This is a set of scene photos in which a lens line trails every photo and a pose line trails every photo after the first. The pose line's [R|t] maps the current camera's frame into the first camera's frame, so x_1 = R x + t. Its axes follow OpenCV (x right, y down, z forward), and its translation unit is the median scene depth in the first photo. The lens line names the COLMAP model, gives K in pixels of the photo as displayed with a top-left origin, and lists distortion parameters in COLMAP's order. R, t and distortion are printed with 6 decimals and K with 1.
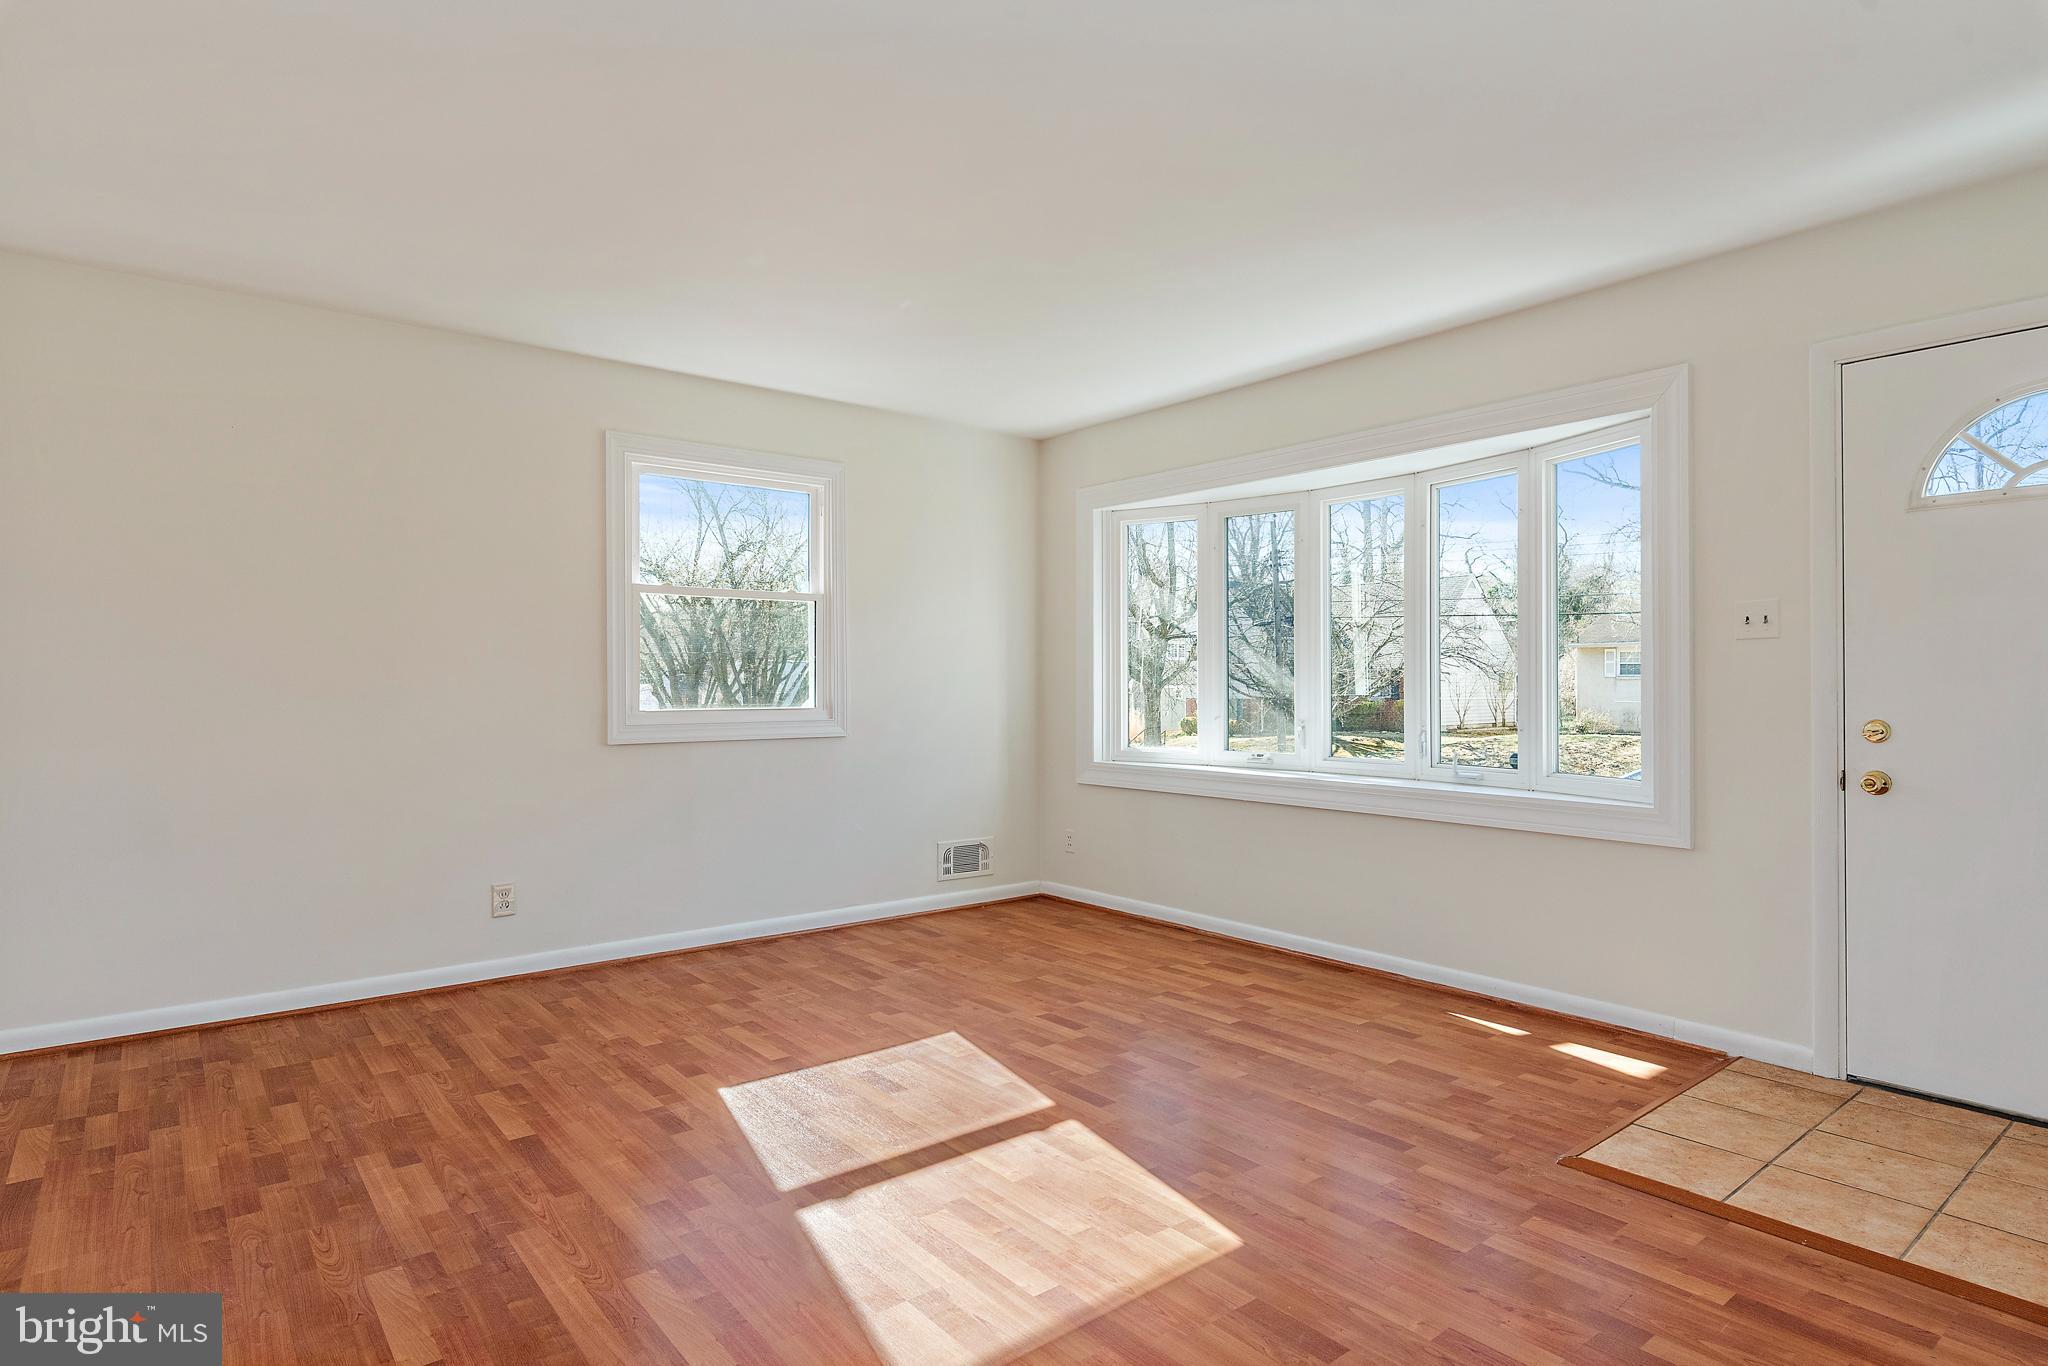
lens RADIAL K [[1099.8, 0, 1031.0], [0, 1099.8, 693.2], [0, 0, 1]] dist [-0.000712, -0.001414]
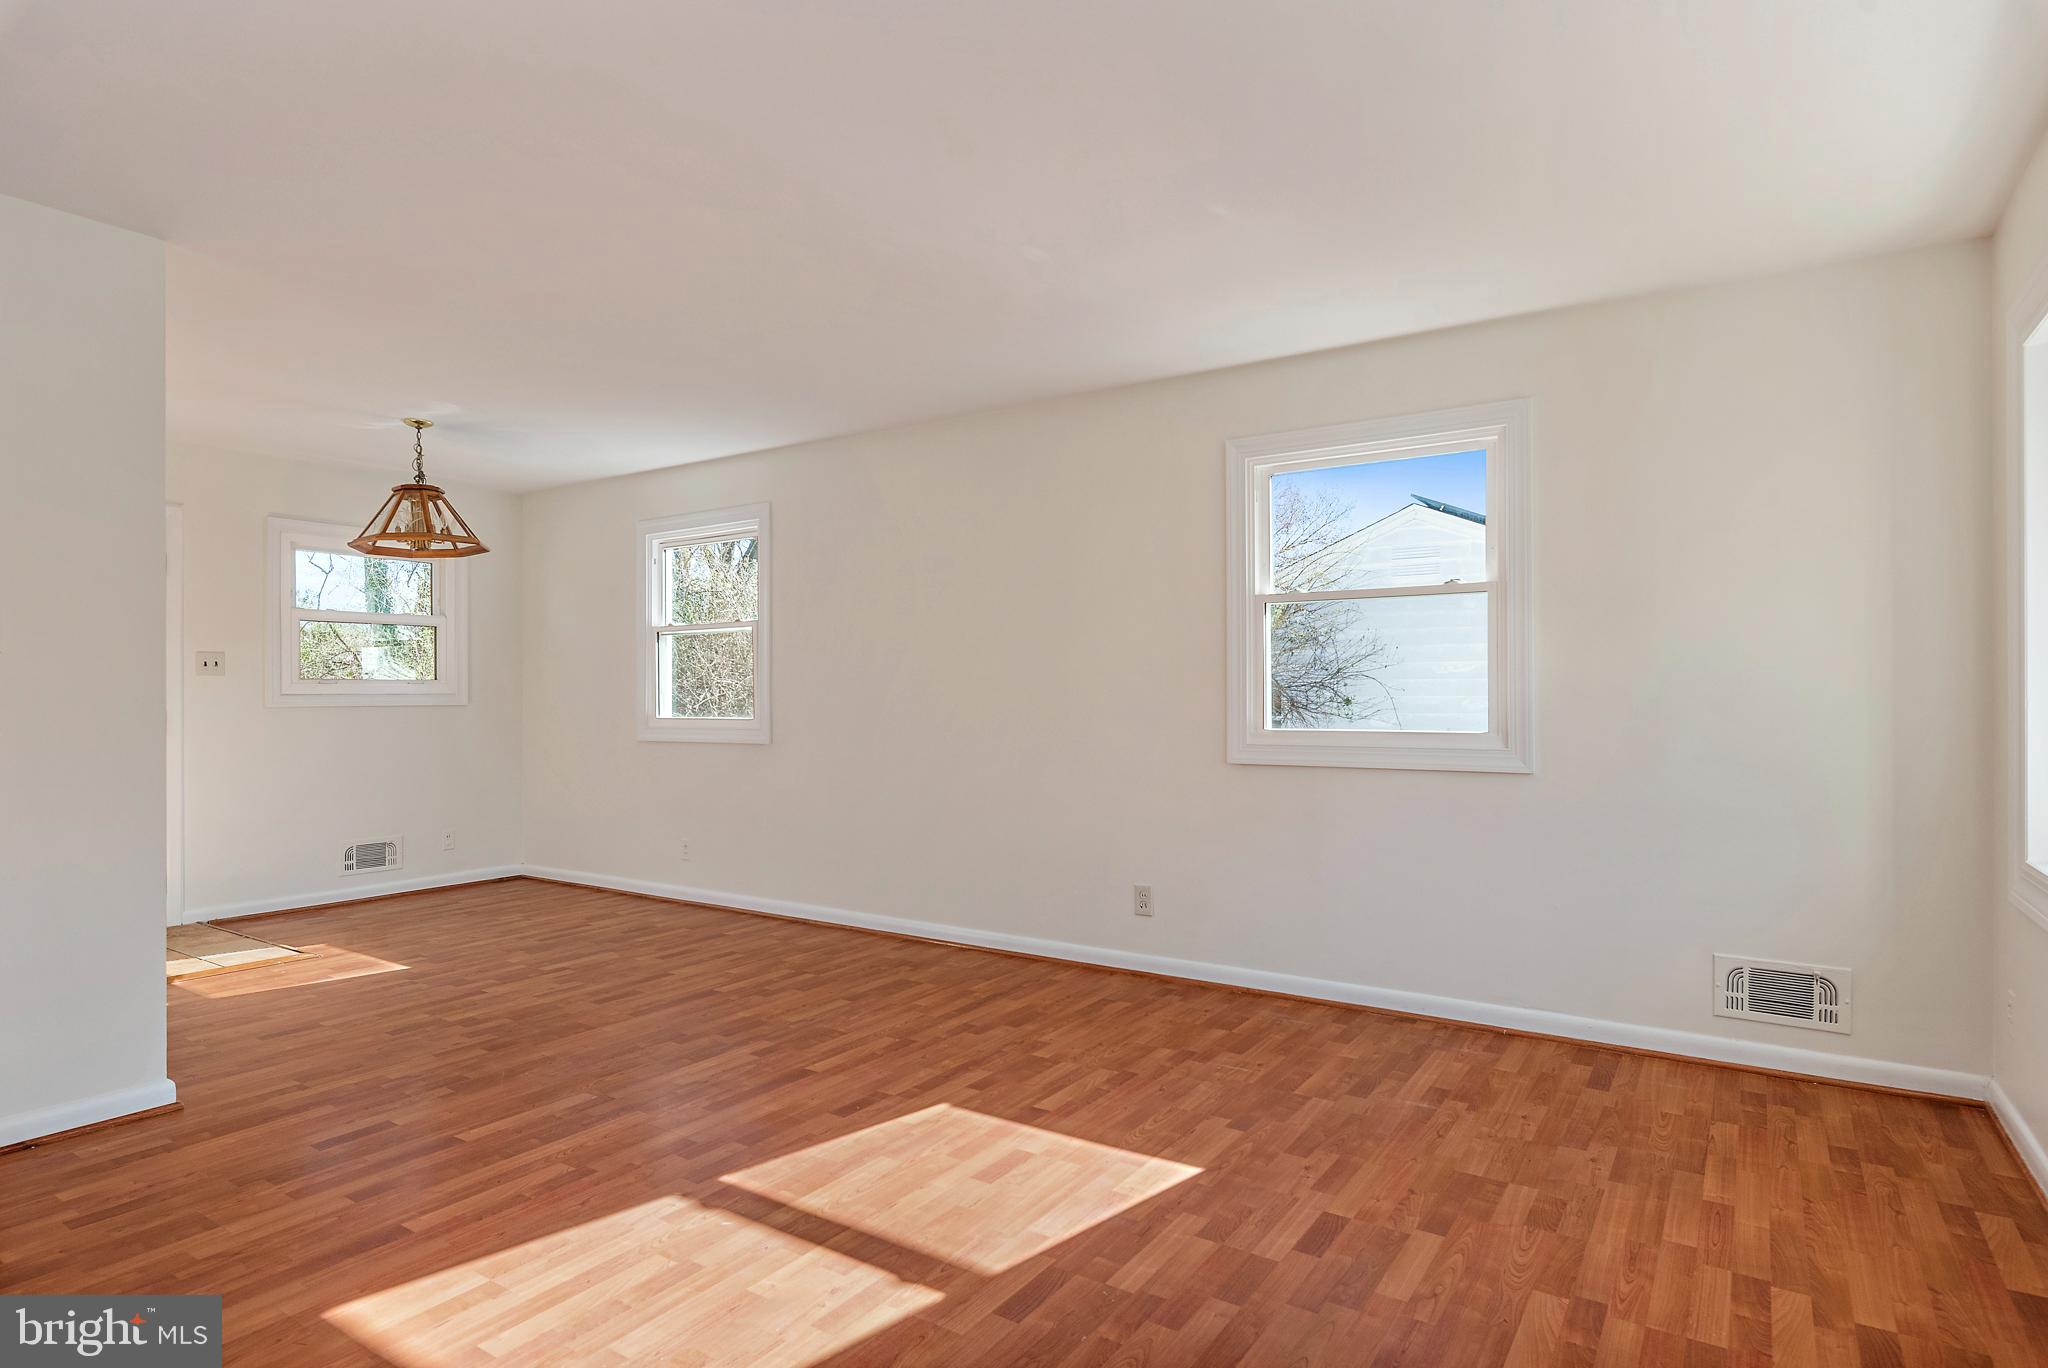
lens RADIAL K [[1099.8, 0, 1031.0], [0, 1099.8, 694.2], [0, 0, 1]] dist [-0.000712, -0.001414]
pose [[0.299202, -0.000605, -0.954189, 0.631940], [-0.007691, 0.999966, -0.003046, -0.012033], [0.954159, 0.008250, 0.299187, 0.694406]]
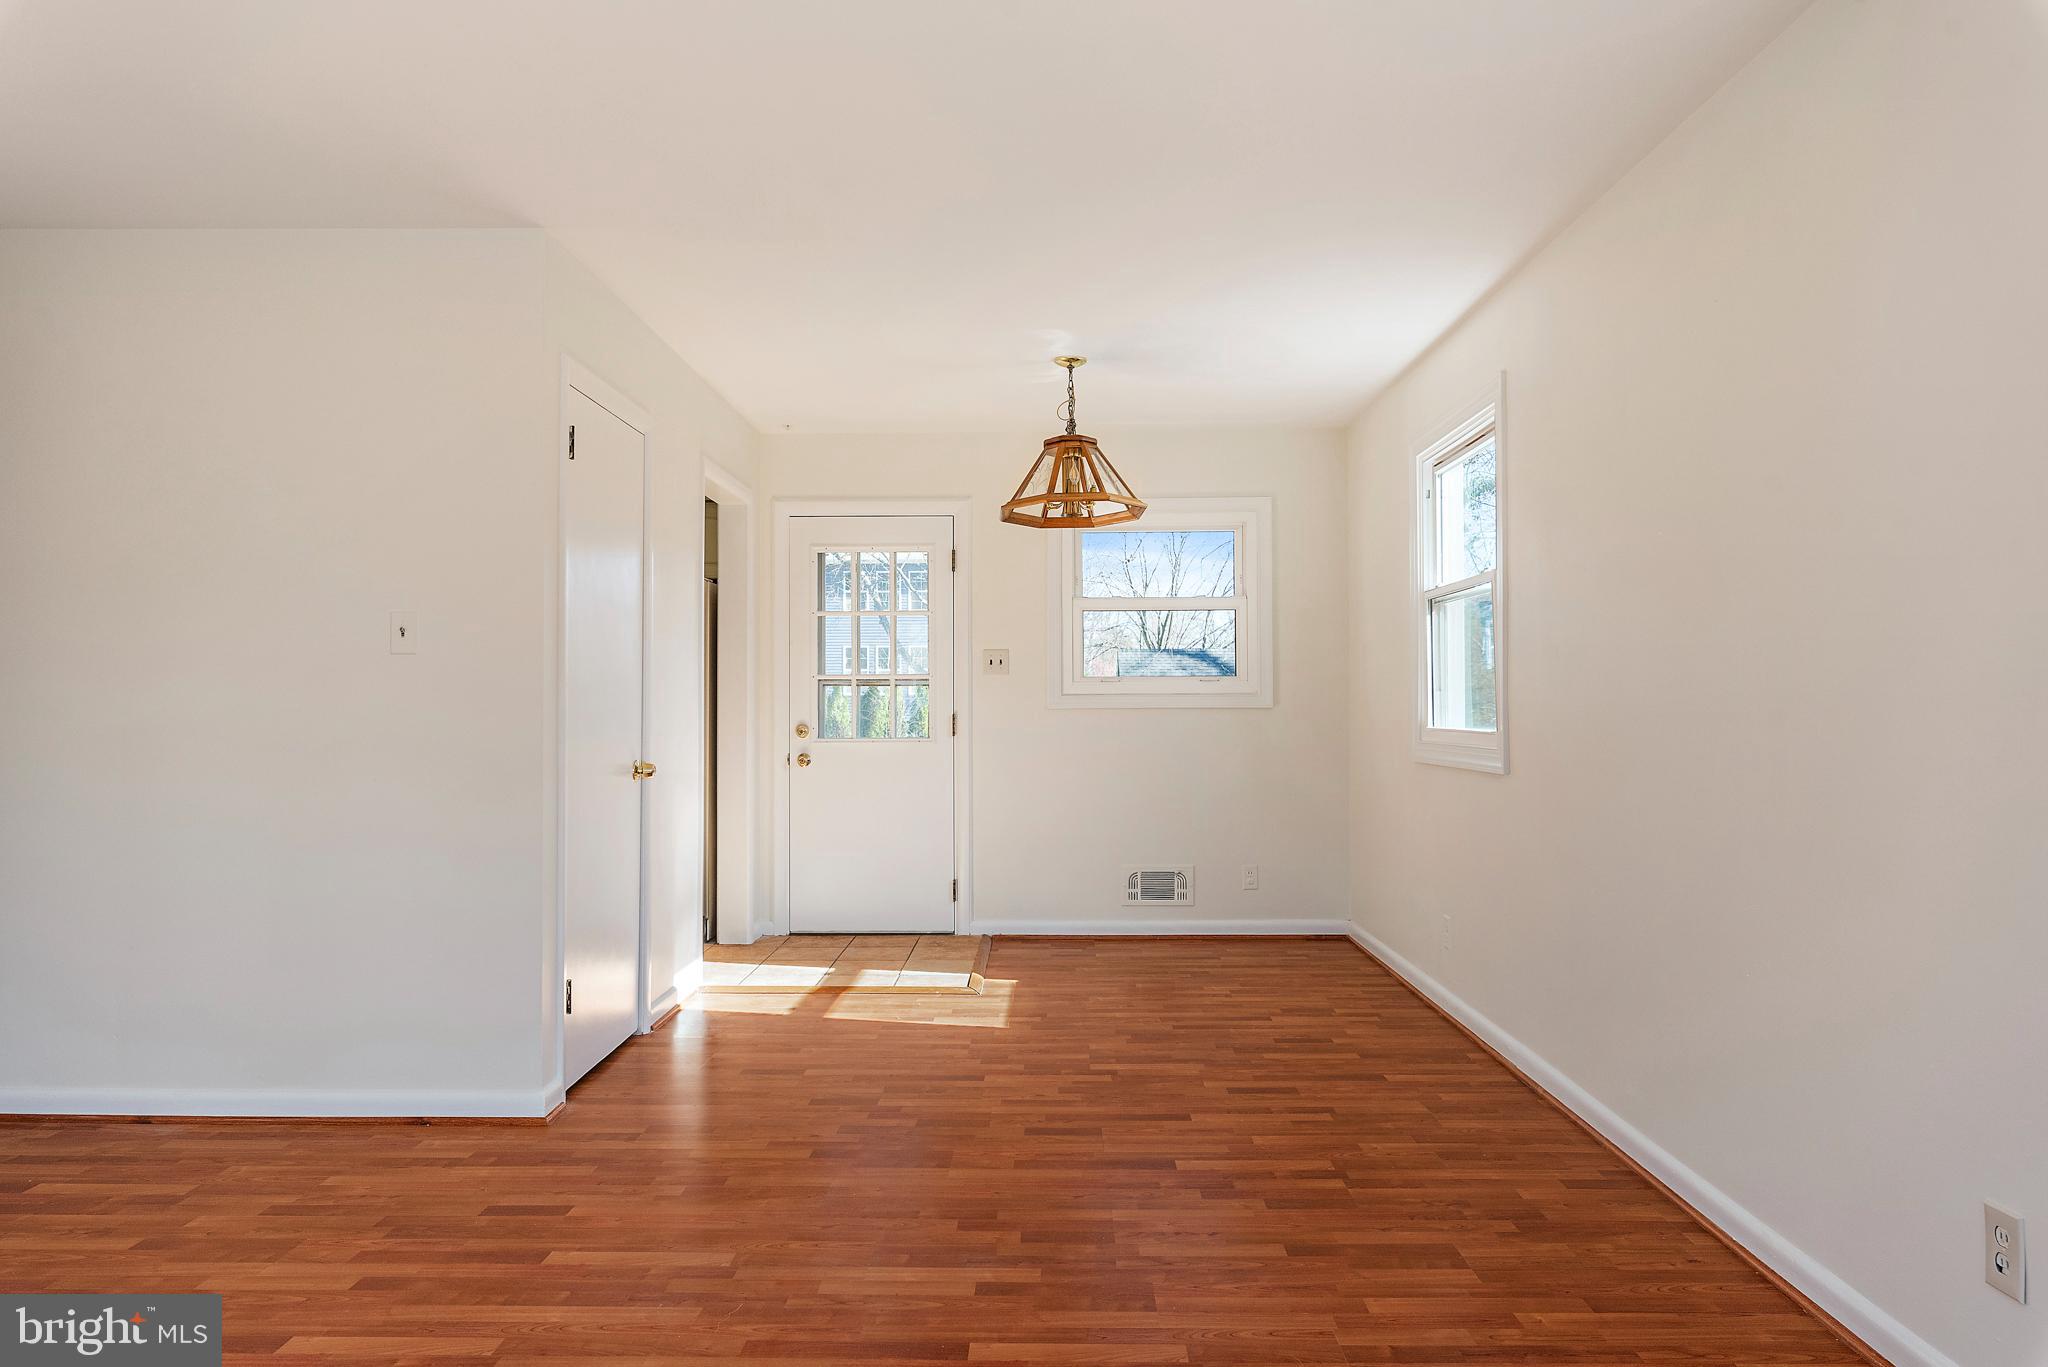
lens RADIAL K [[1359.4, 0, 1024.0], [0, 1359.4, 683.5], [0, 0, 1]] dist [0.003227, -0.003480]
pose [[-0.644100, -0.007907, -0.764901, 0.142119], [-0.004521, 0.999968, -0.006530, -0.010740], [0.764928, -0.000747, -0.644115, 1.273377]]
